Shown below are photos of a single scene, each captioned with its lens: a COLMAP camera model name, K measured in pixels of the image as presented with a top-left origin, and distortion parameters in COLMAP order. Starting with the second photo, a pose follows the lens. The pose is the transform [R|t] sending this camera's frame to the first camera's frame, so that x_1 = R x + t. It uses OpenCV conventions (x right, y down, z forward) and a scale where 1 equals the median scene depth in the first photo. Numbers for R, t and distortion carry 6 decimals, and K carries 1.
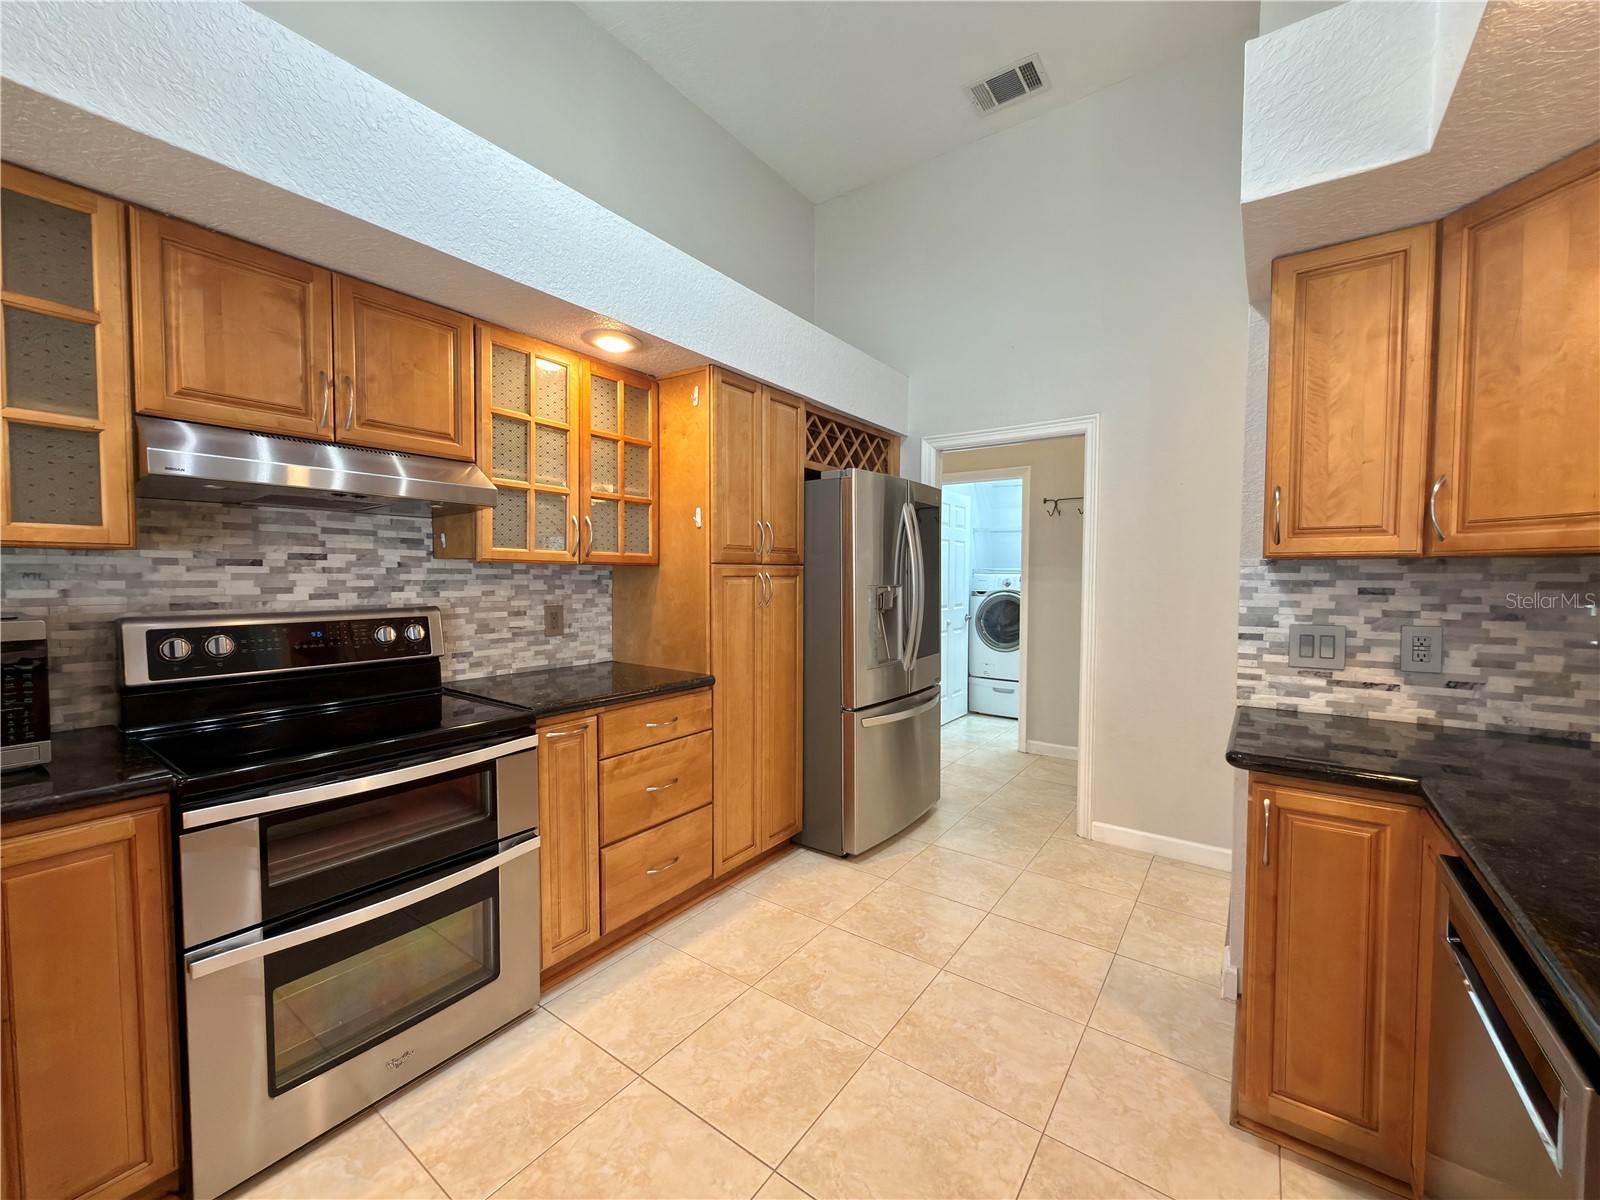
lens RADIAL K [[639.1, 0, 798.6], [0, 639.1, 597.3], [0, 0, 1]] dist [0.000325, 0.000381]
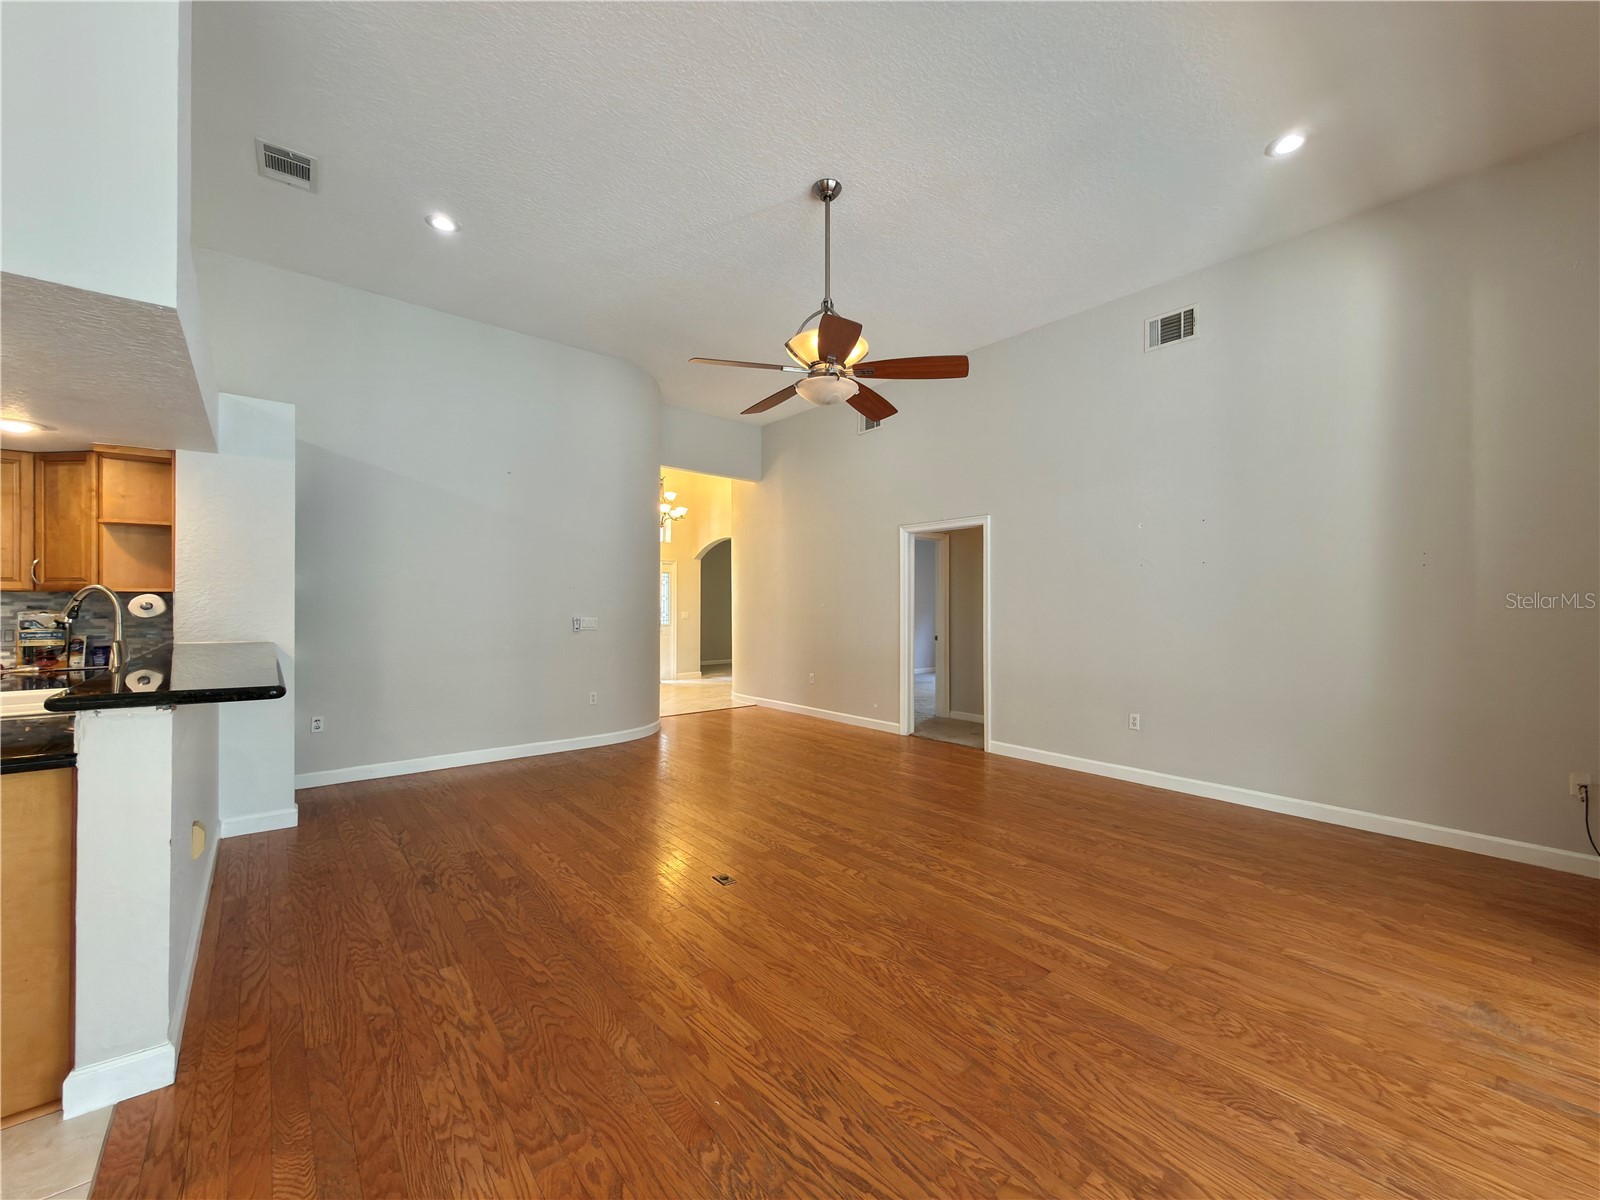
lens RADIAL K [[639.1, 0, 809.6], [0, 639.1, 601.9], [0, 0, 1]] dist [0.000325, 0.000381]
pose [[0.246752, -0.003617, 0.969072, -0.427491], [0.038924, 0.999223, -0.006181, 0.070181], [-0.968297, 0.039245, 0.246701, -1.655125]]
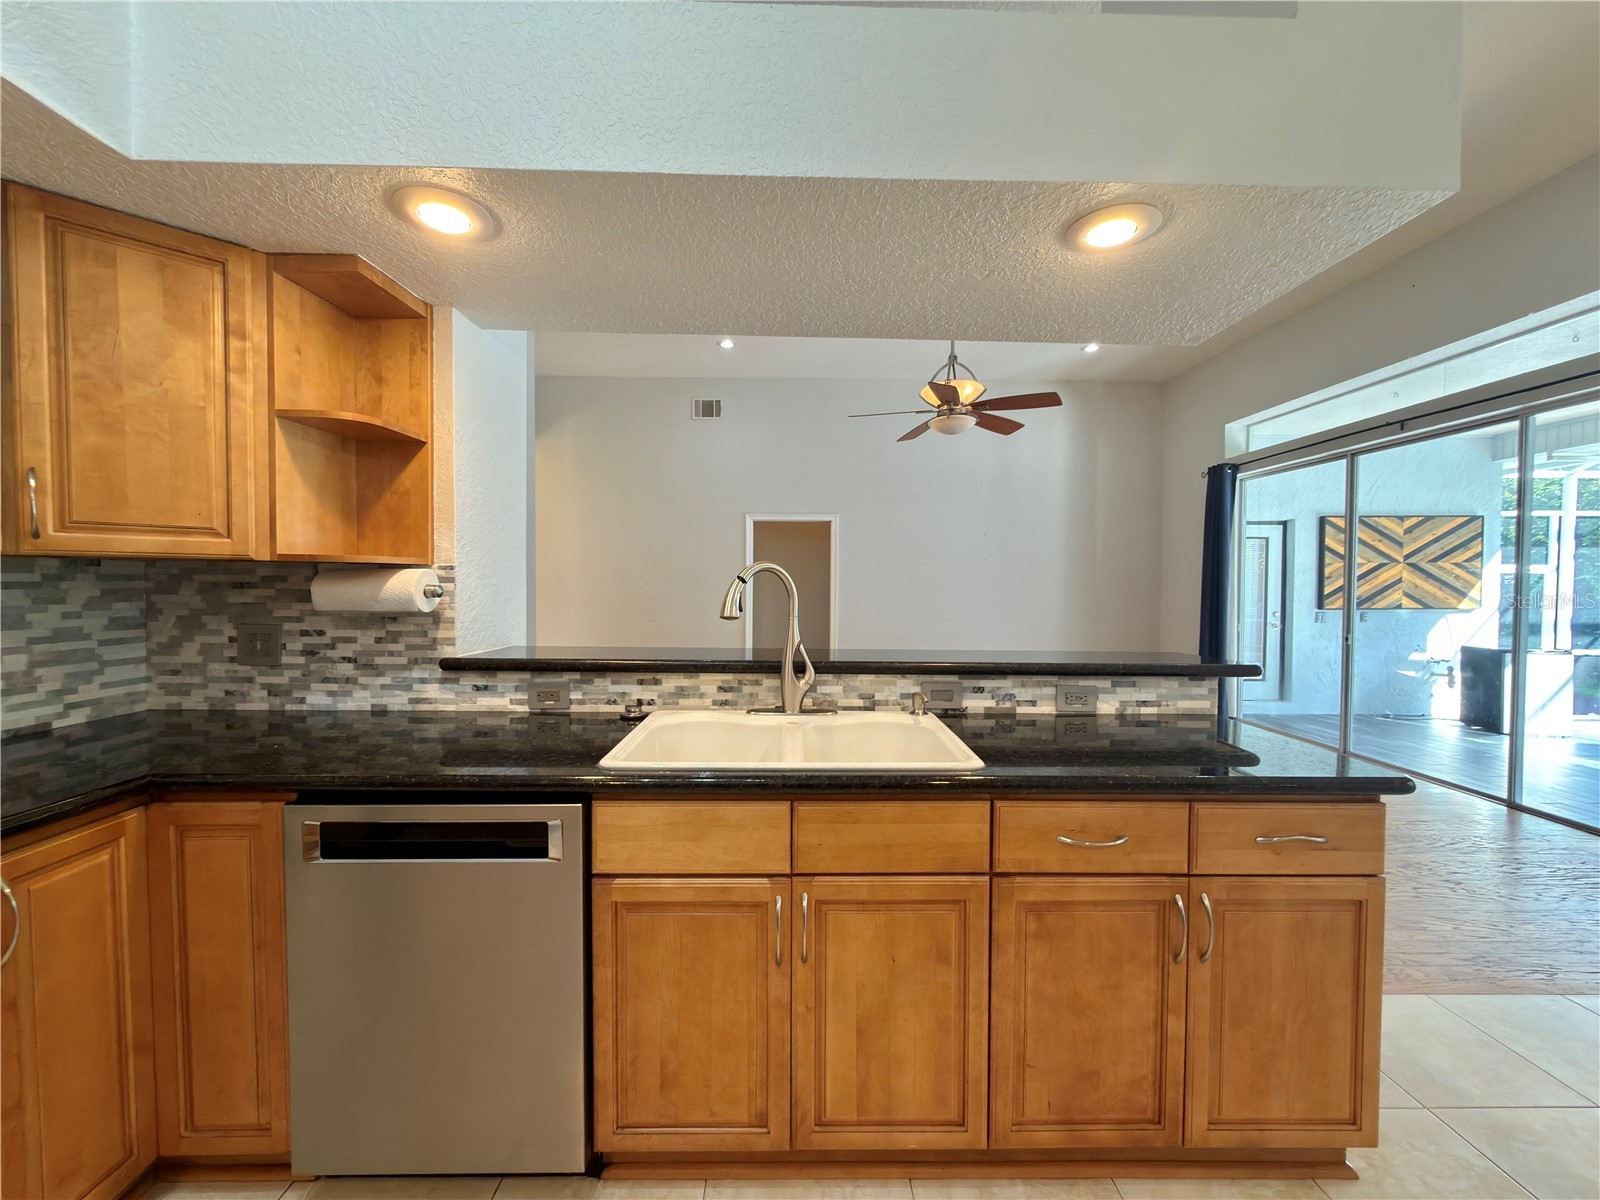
lens RADIAL K [[639.1, 0, 809.0], [0, 639.1, 604.4], [0, 0, 1]] dist [0.000325, 0.000381]
pose [[-0.597353, -0.034973, 0.801216, -0.284360], [0.020835, 0.998035, 0.059098, -0.016223], [-0.801708, 0.051995, -0.595450, 0.447319]]
